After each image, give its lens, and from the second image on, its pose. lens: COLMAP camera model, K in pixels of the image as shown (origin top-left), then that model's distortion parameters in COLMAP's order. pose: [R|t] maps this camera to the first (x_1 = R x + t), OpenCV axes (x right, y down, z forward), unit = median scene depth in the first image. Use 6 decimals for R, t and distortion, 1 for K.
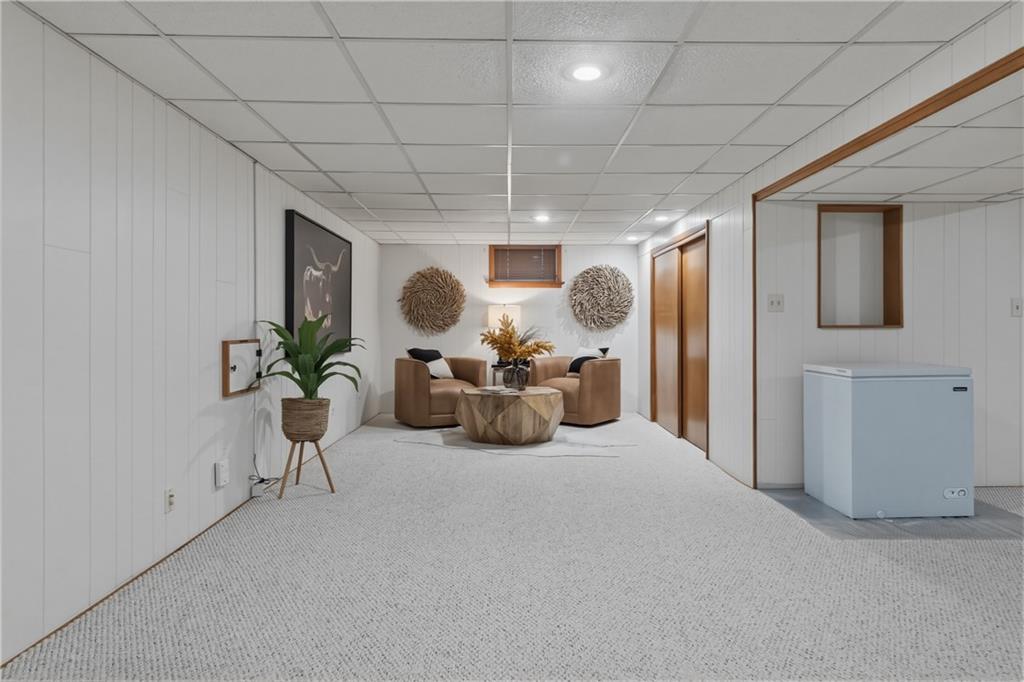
lens RADIAL K [[594.0, 0, 512.2], [0, 594.0, 334.5], [0, 0, 1]] dist [0.010814, -0.000320]
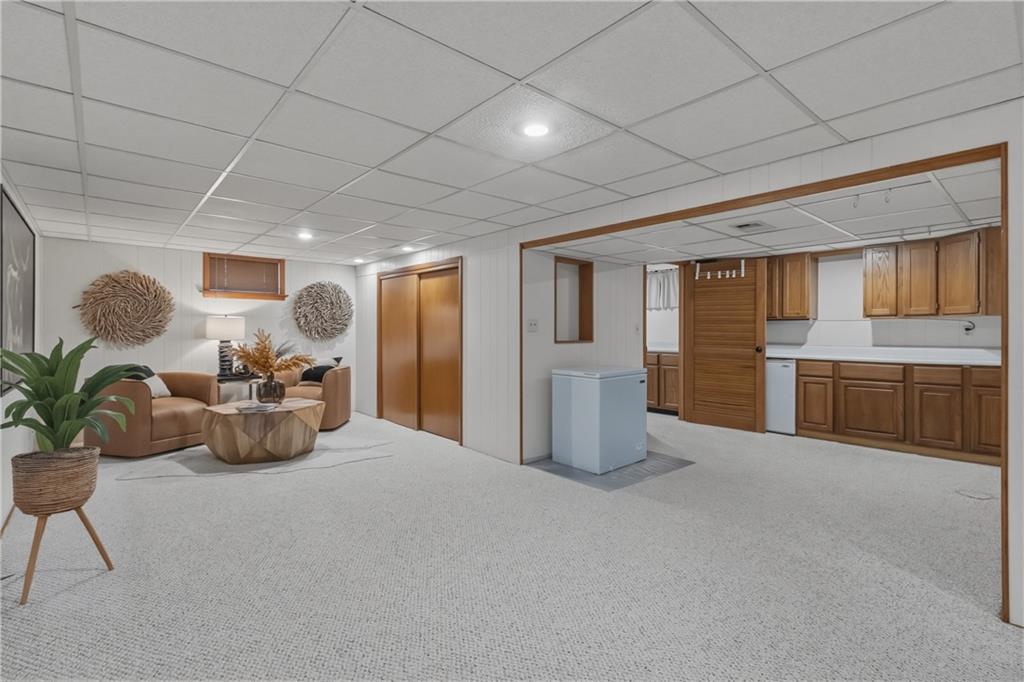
lens RADIAL K [[468.3, 0, 509.4], [0, 468.3, 337.0], [0, 0, 1]] dist [-0.008597, -0.000907]
pose [[0.765591, -0.006181, 0.643298, -0.171681], [0.004678, 0.999981, 0.004041, -0.018291], [-0.643311, -0.000085, 0.765605, 0.130357]]
